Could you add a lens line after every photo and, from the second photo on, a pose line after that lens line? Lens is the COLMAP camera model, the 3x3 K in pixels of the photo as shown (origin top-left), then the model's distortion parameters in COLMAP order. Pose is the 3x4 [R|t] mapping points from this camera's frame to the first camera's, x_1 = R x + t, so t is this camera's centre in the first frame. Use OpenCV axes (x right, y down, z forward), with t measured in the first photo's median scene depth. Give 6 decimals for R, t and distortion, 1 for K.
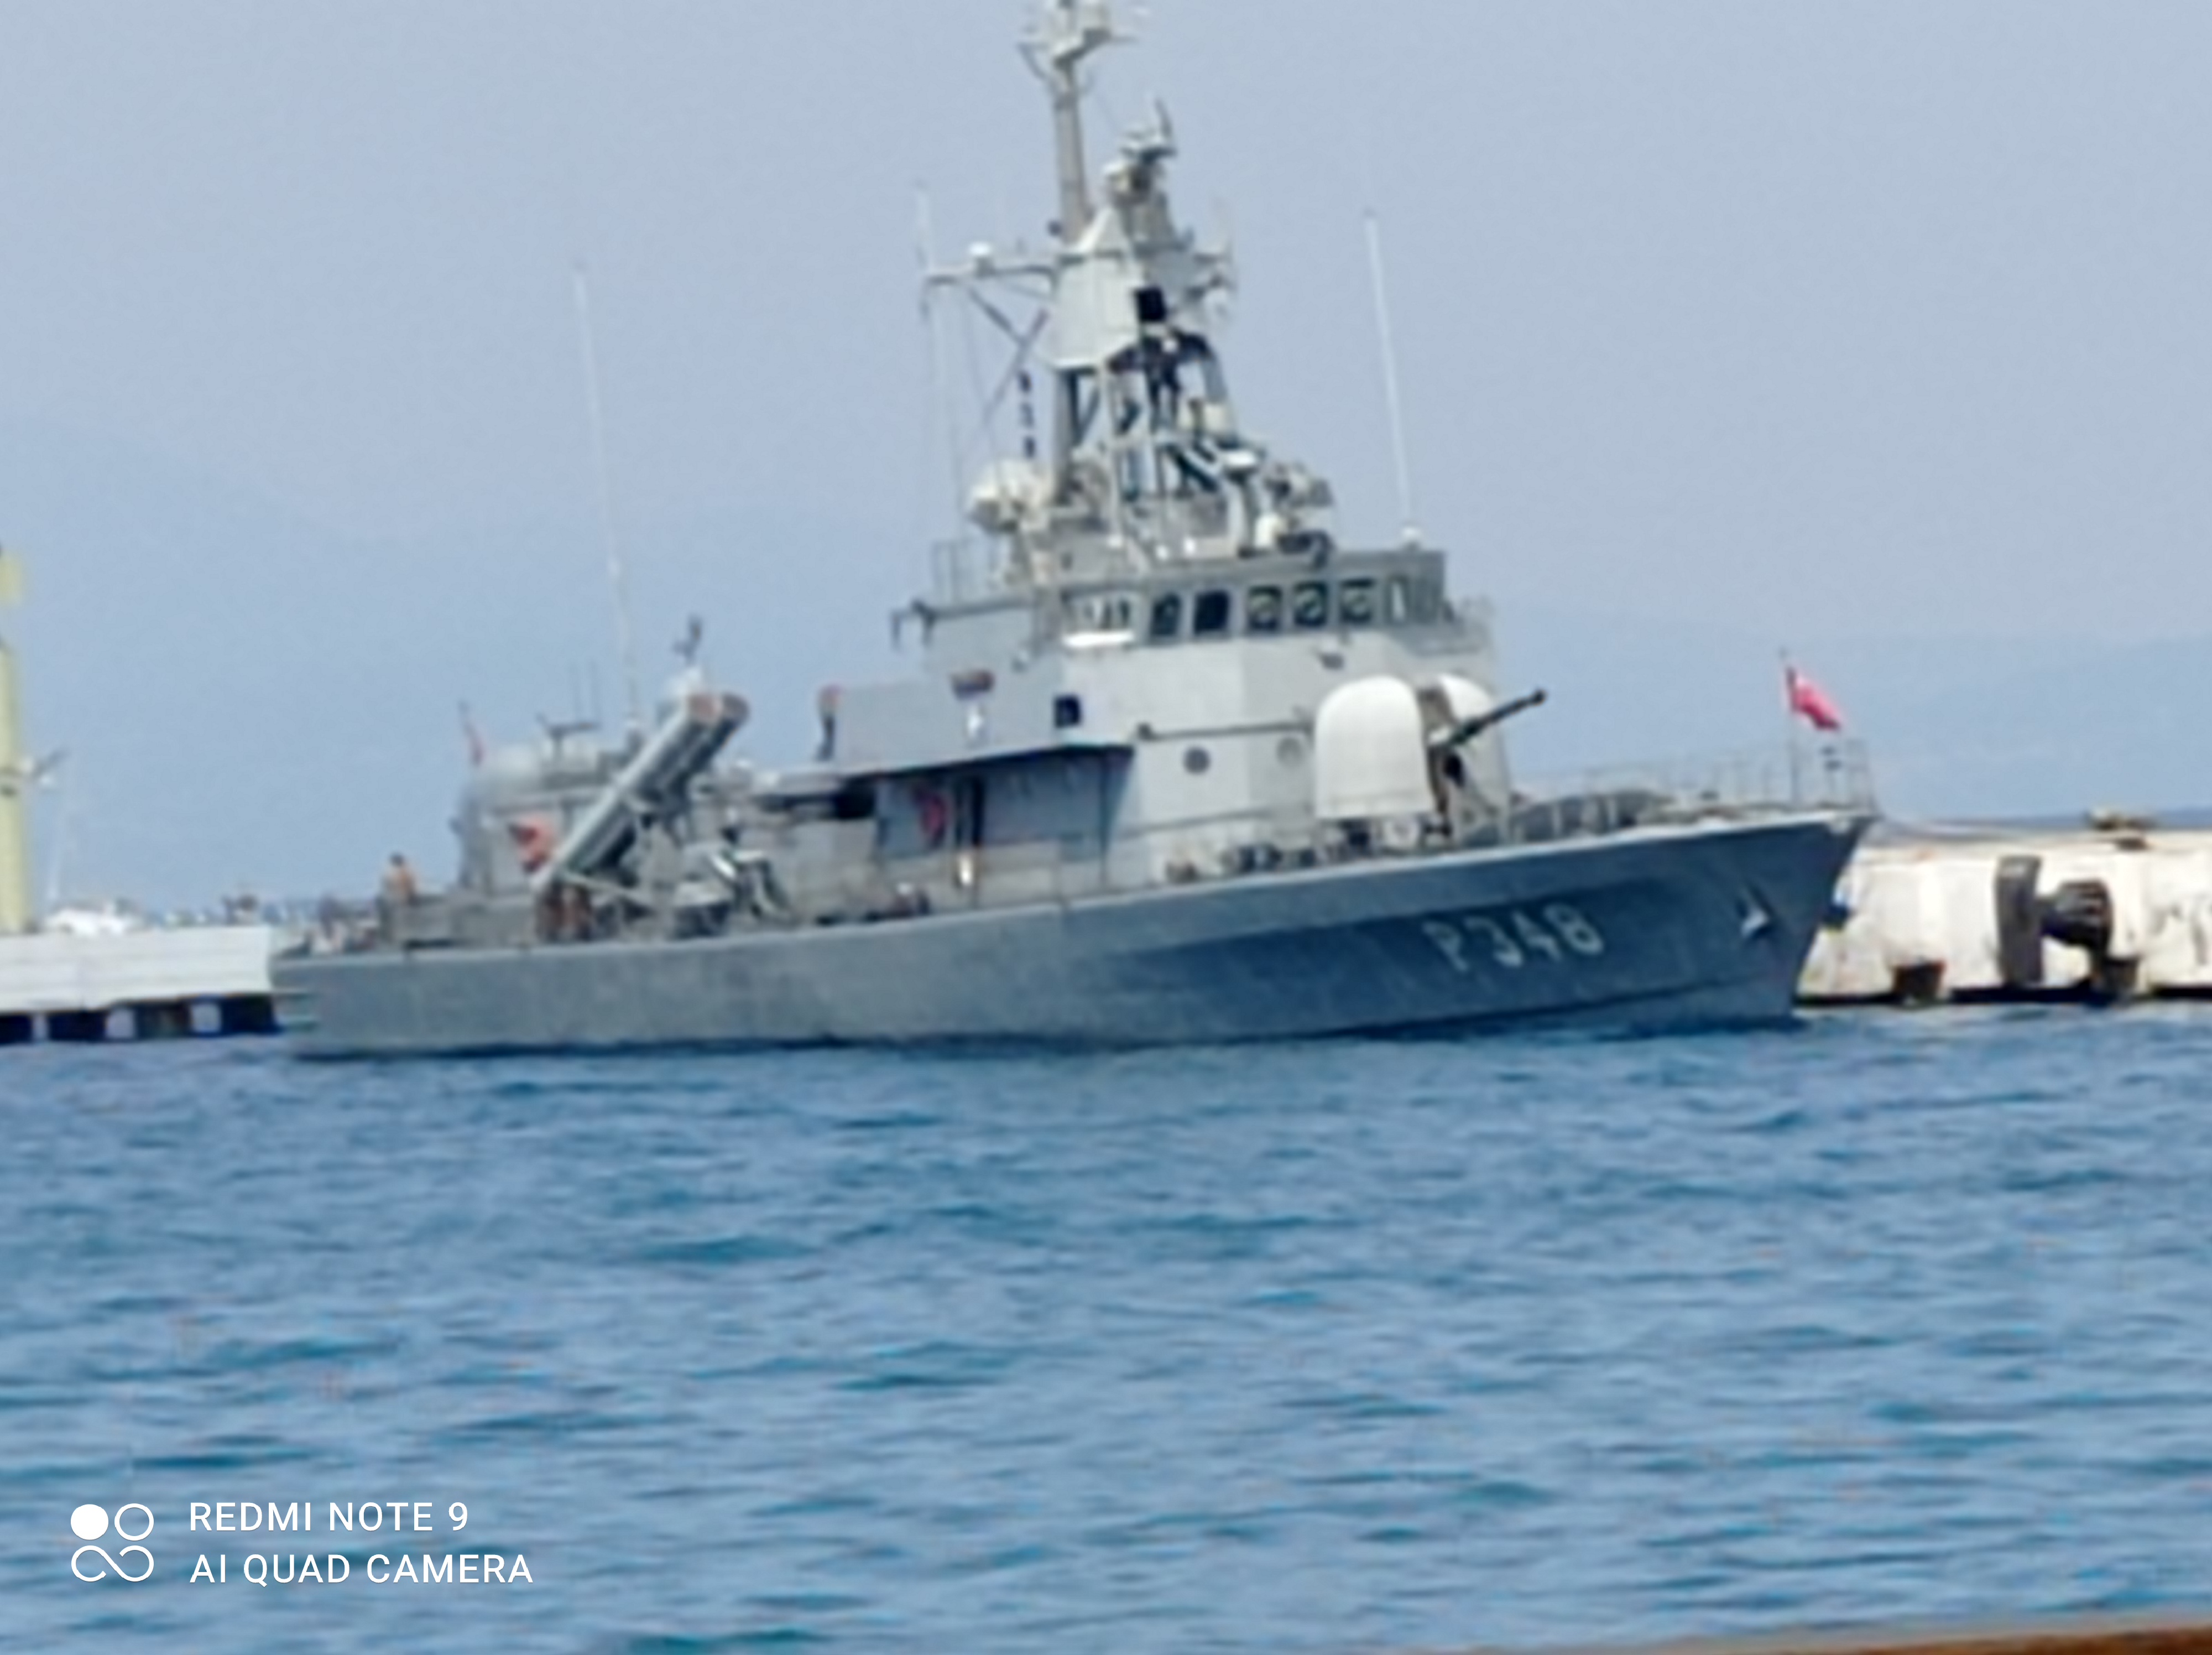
lens RADIAL K [[1802.2, 0, 1108.3], [0, 1802.2, 833.6], [0, 0, 1]] dist [0.039158, 0.028486]
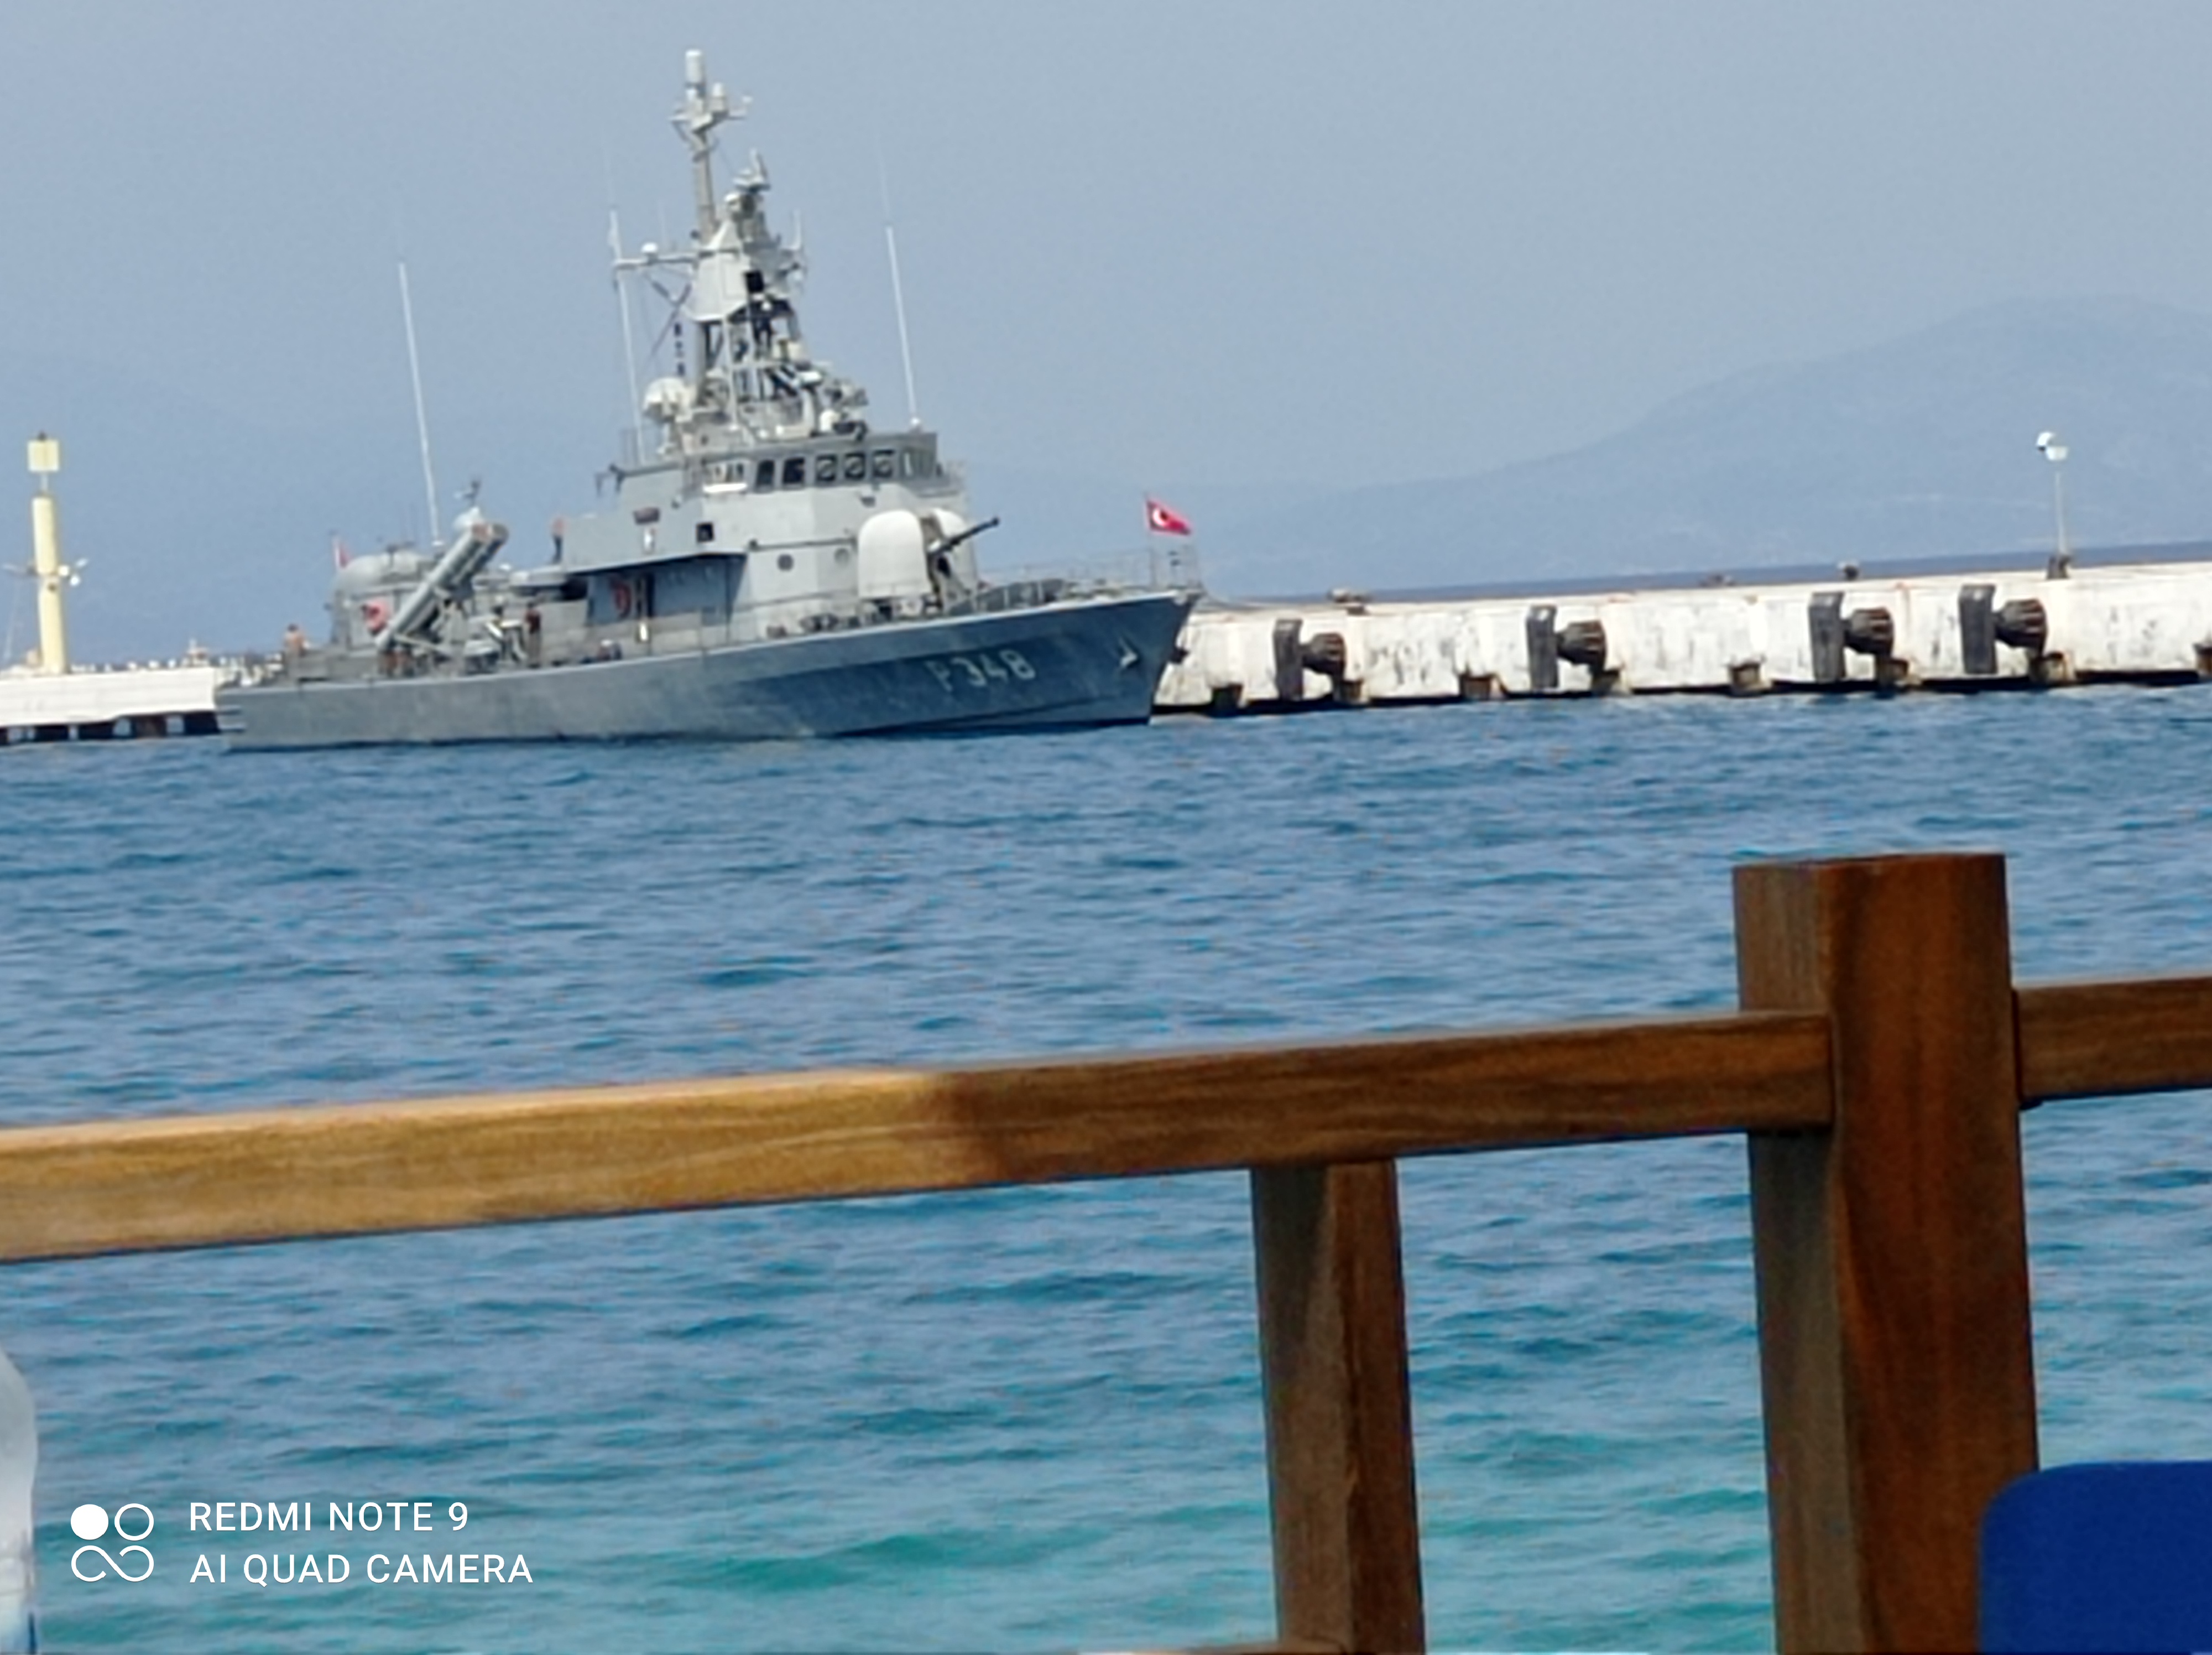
lens RADIAL K [[1802.2, 0, 1094.9], [0, 1802.2, 827.1], [0, 0, 1]] dist [0.039158, 0.028486]
pose [[0.999967, -0.007403, -0.003245, 0.330281], [0.007406, 0.999972, 0.000779, 0.197924], [0.003239, -0.000803, 0.999994, -0.624186]]
